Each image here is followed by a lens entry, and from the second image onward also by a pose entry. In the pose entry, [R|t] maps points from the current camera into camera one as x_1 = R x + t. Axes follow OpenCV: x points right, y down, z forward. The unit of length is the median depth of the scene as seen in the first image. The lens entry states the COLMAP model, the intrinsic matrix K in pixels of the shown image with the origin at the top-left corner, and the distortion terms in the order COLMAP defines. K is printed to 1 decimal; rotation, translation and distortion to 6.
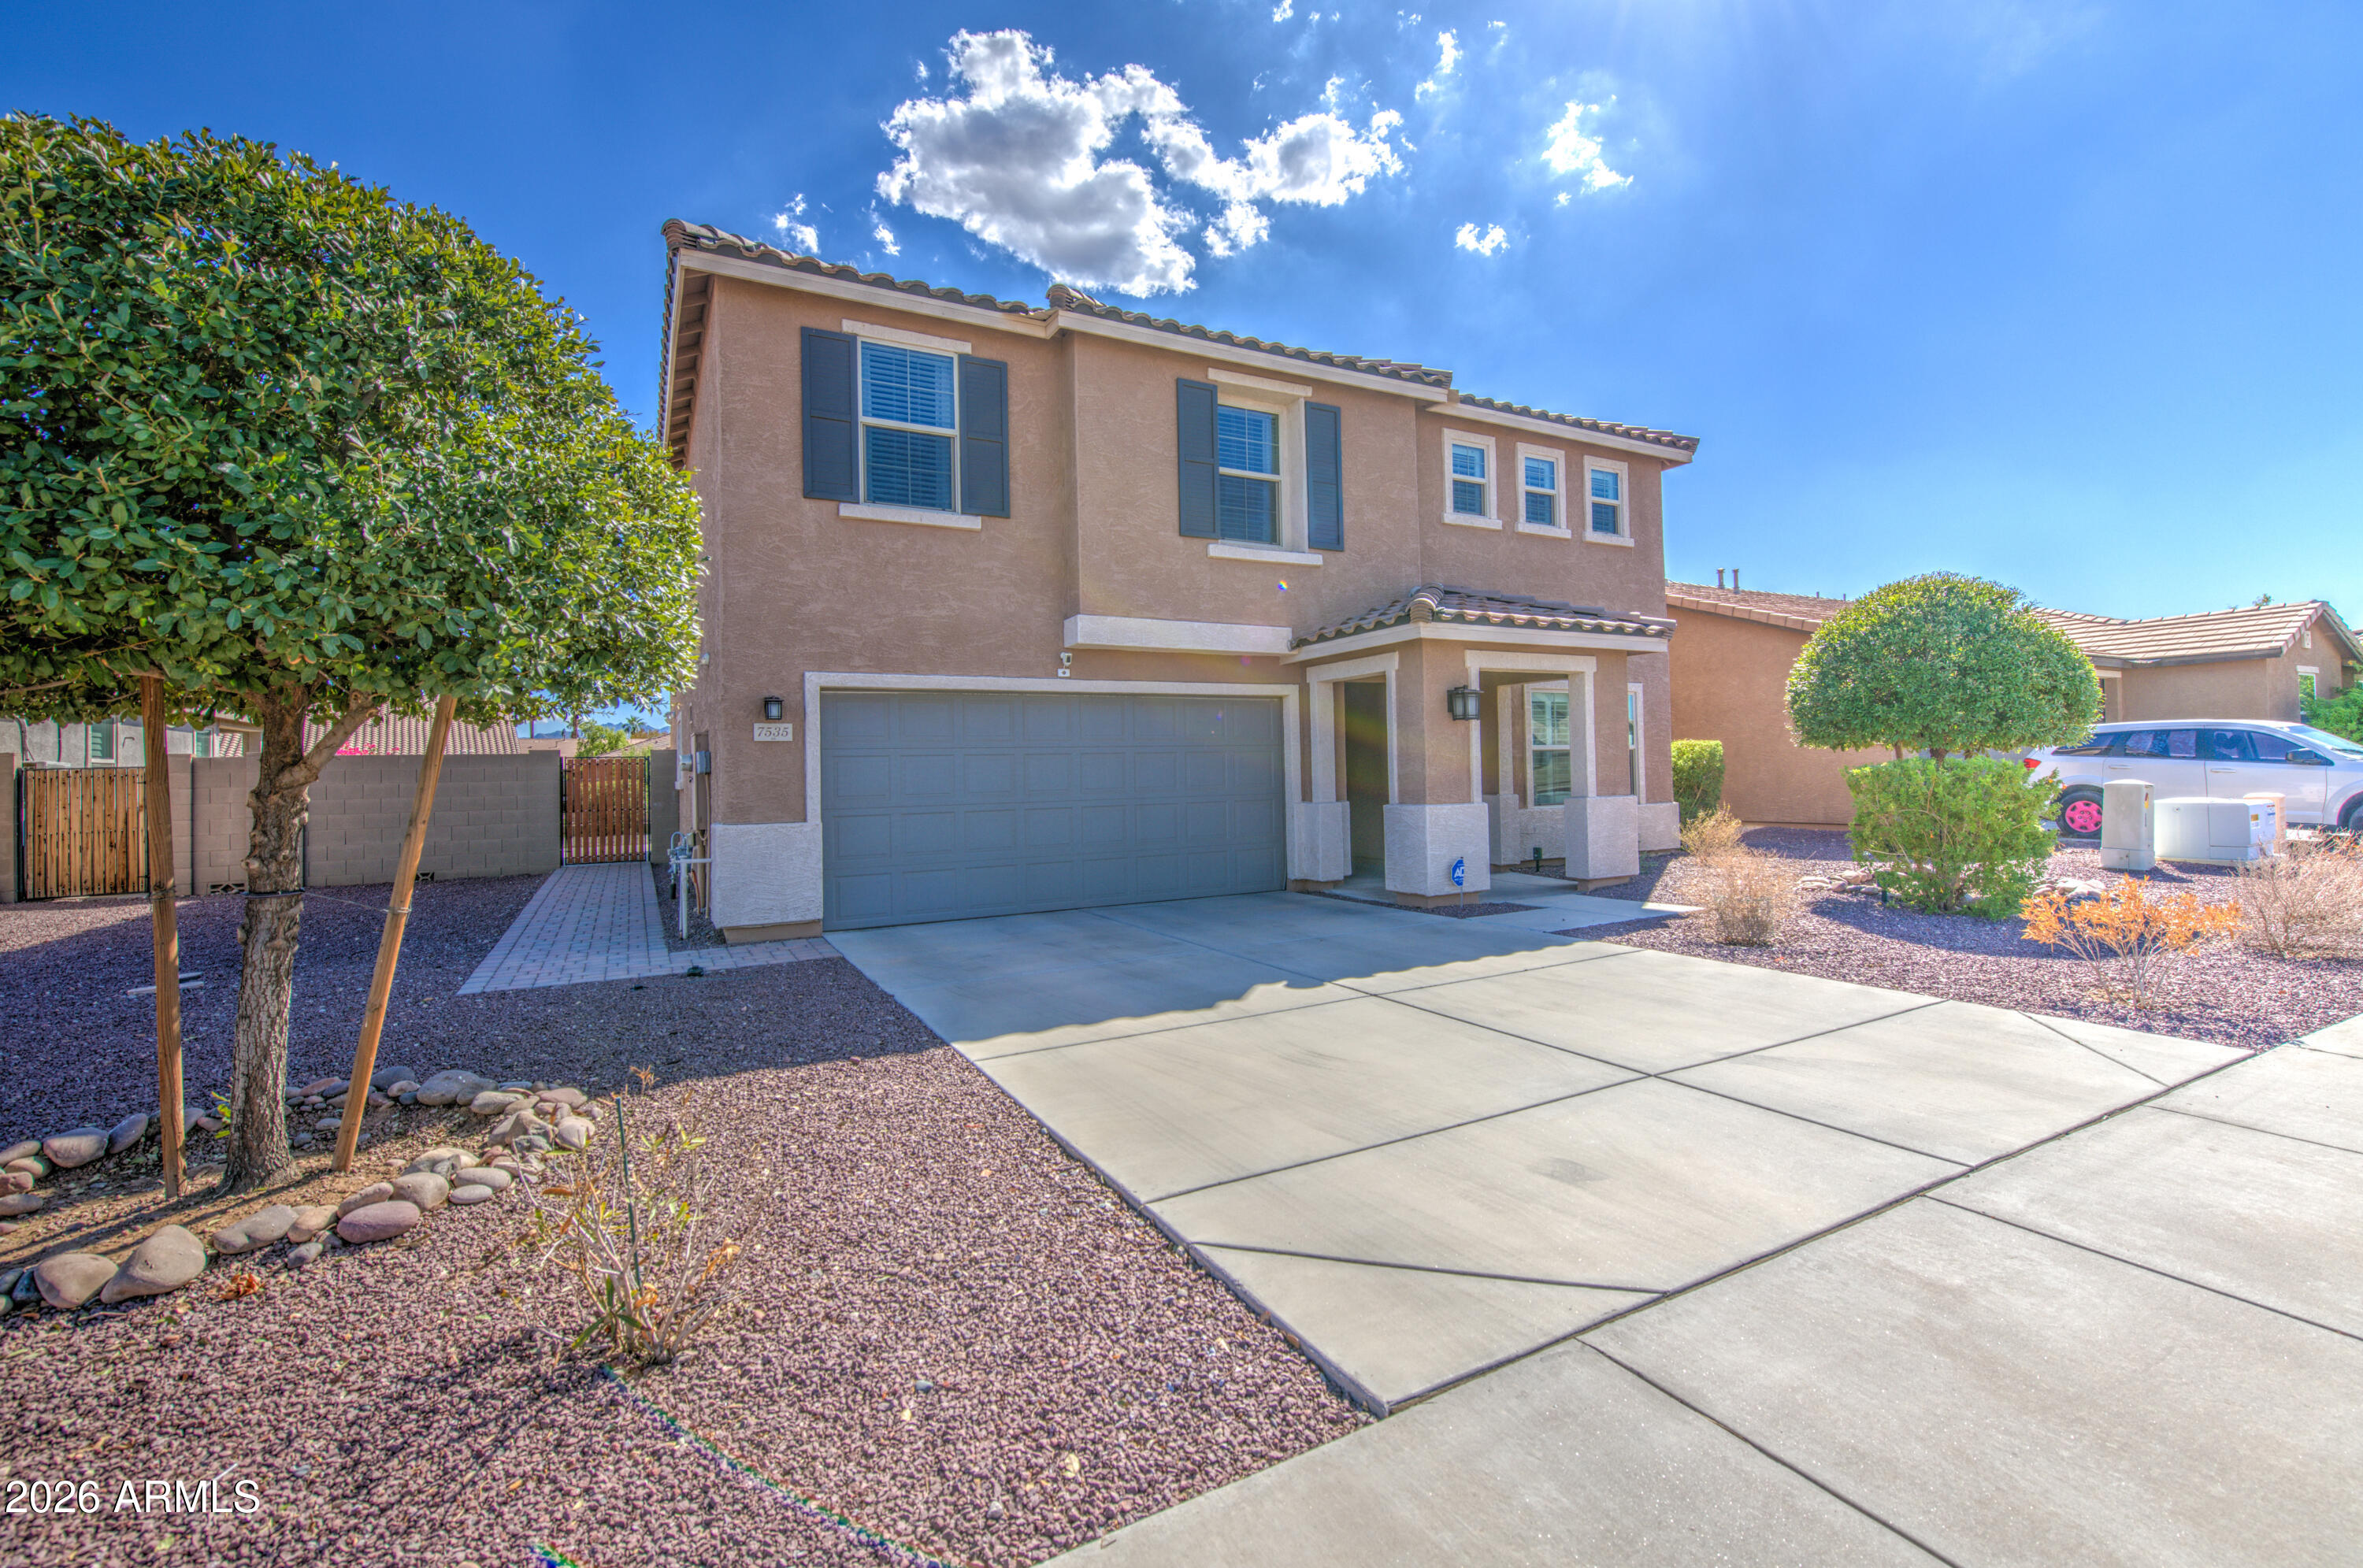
lens RADIAL K [[1006.3, 0, 1183.8], [0, 1006.3, 775.0], [0, 0, 1]] dist [-0.000331, -0.000035]
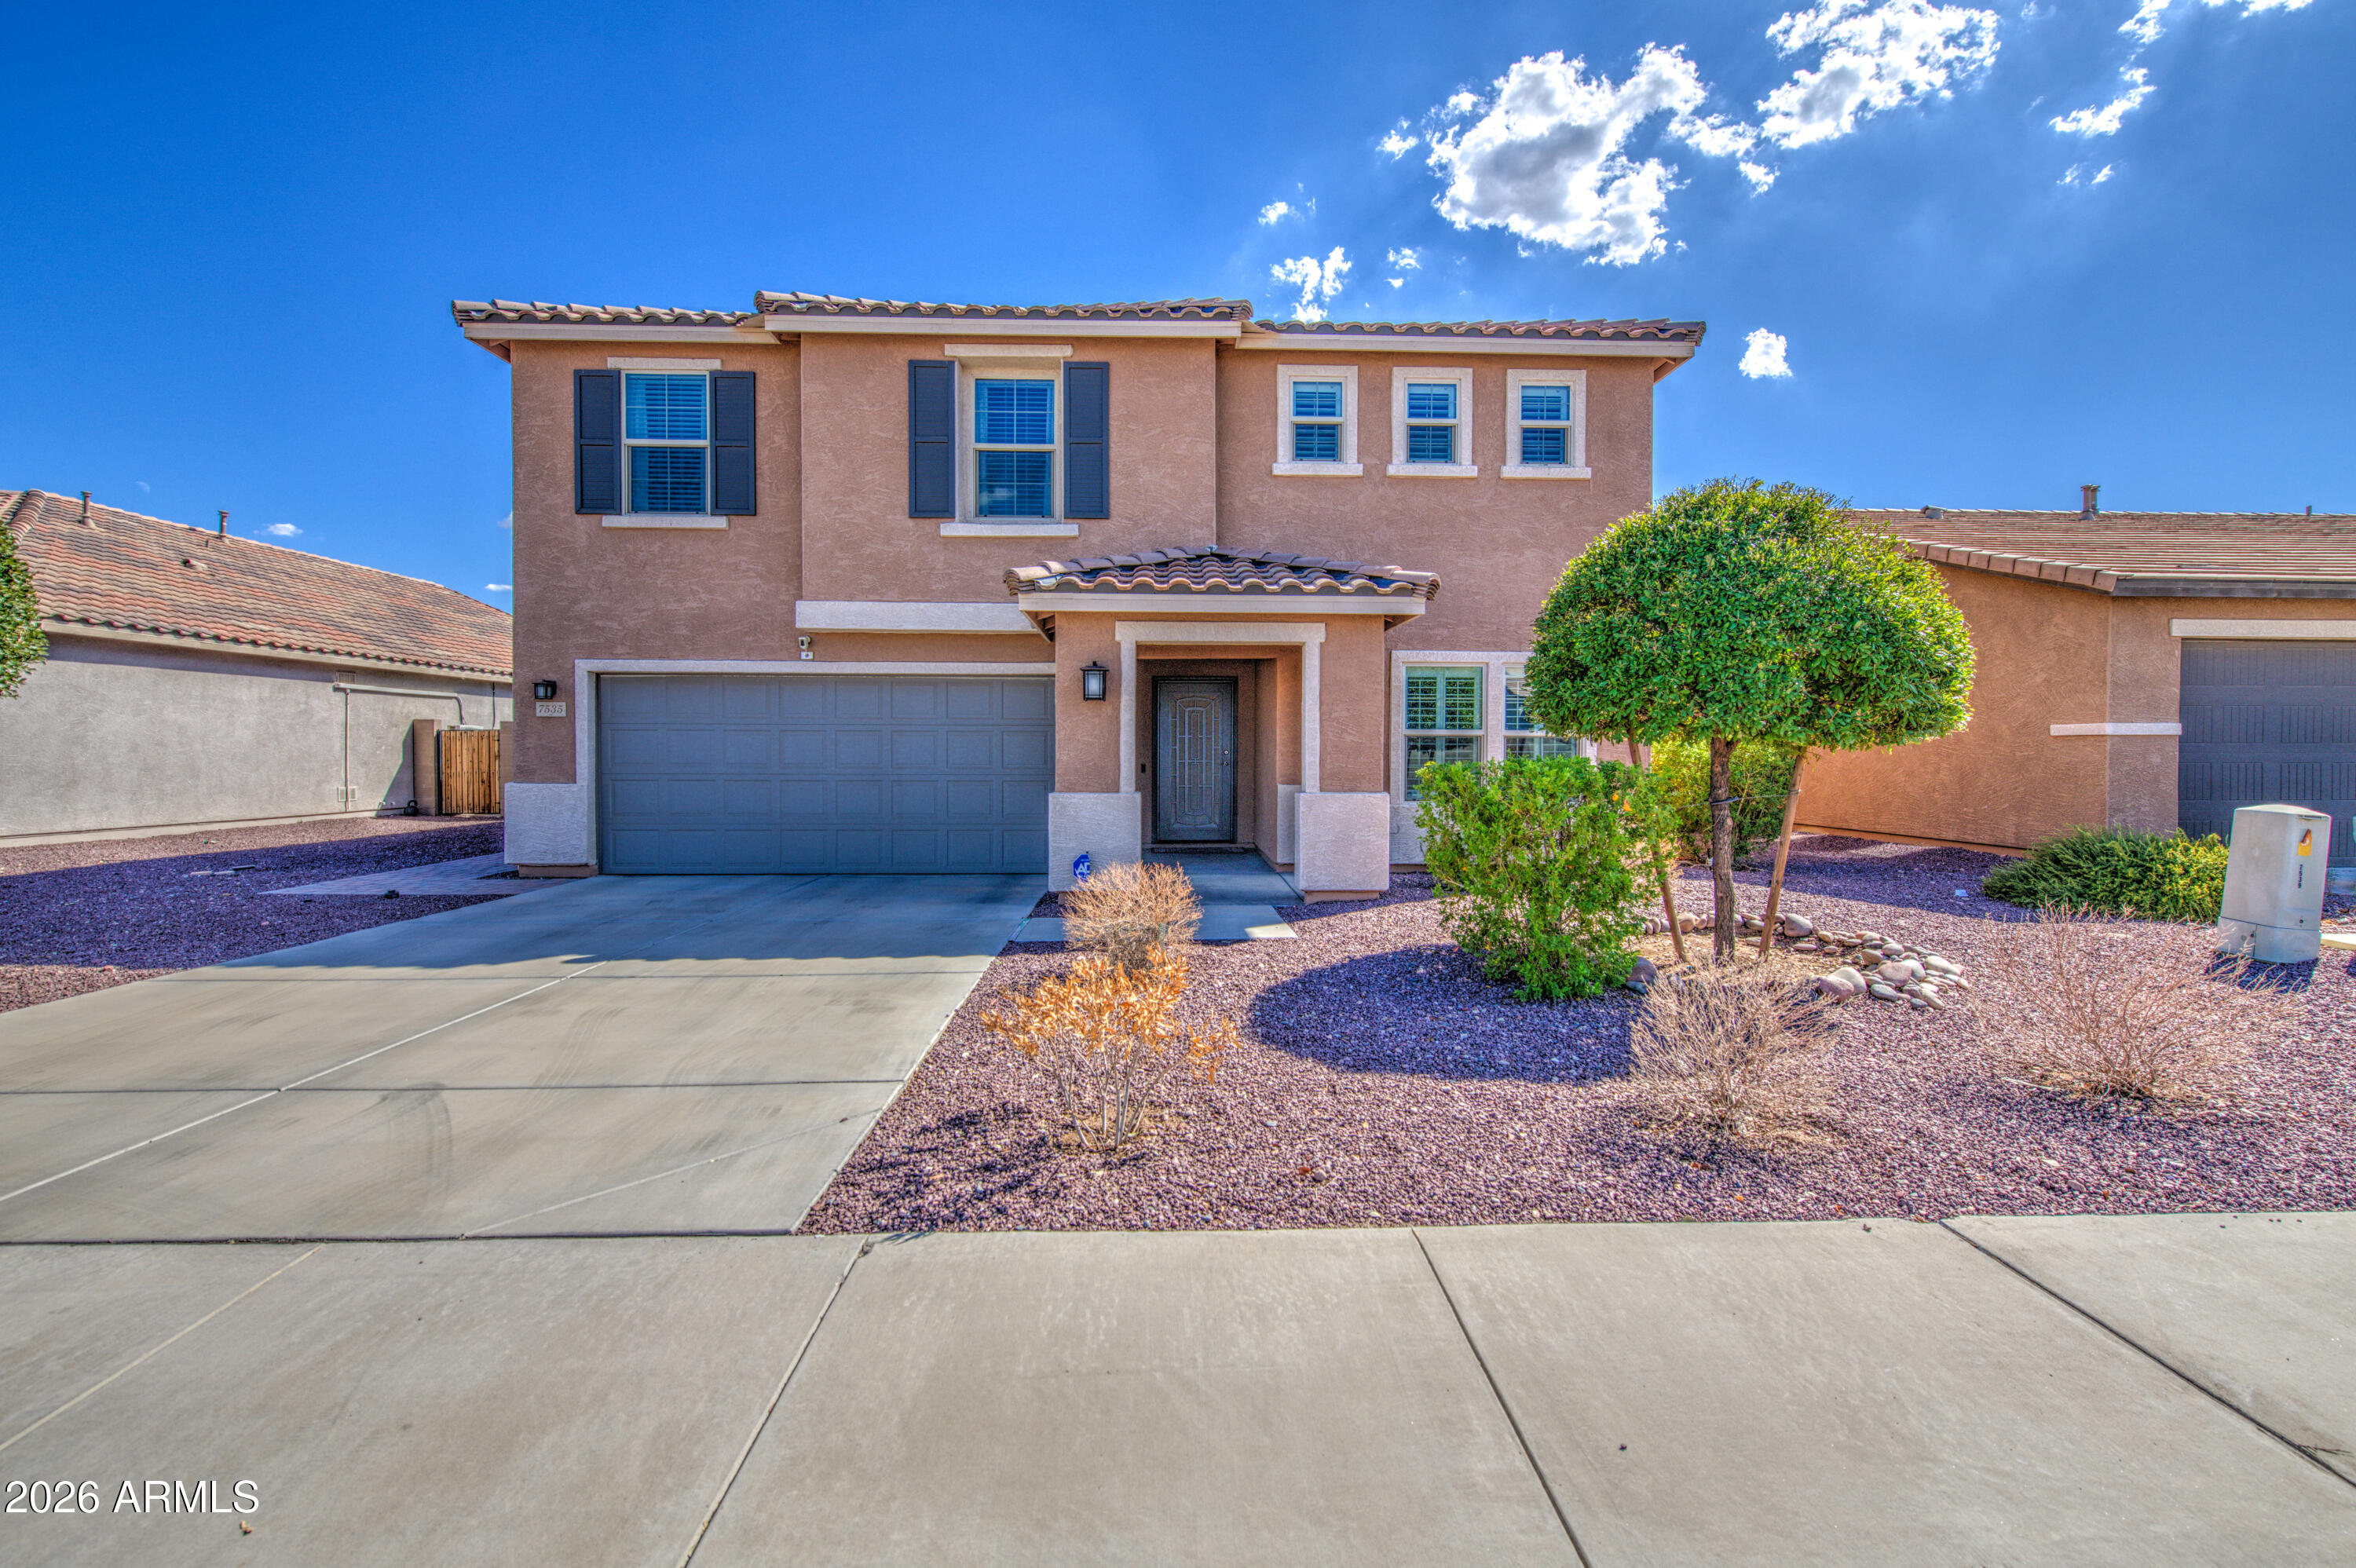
lens RADIAL K [[952.4, 0, 1188.8], [0, 952.4, 784.7], [0, 0, 1]] dist [0.000768, -0.000177]
pose [[0.895751, 0.040452, -0.442712, 0.708574], [-0.023726, 0.998782, 0.043256, -0.016951], [0.443922, -0.028243, 0.895620, 0.262921]]
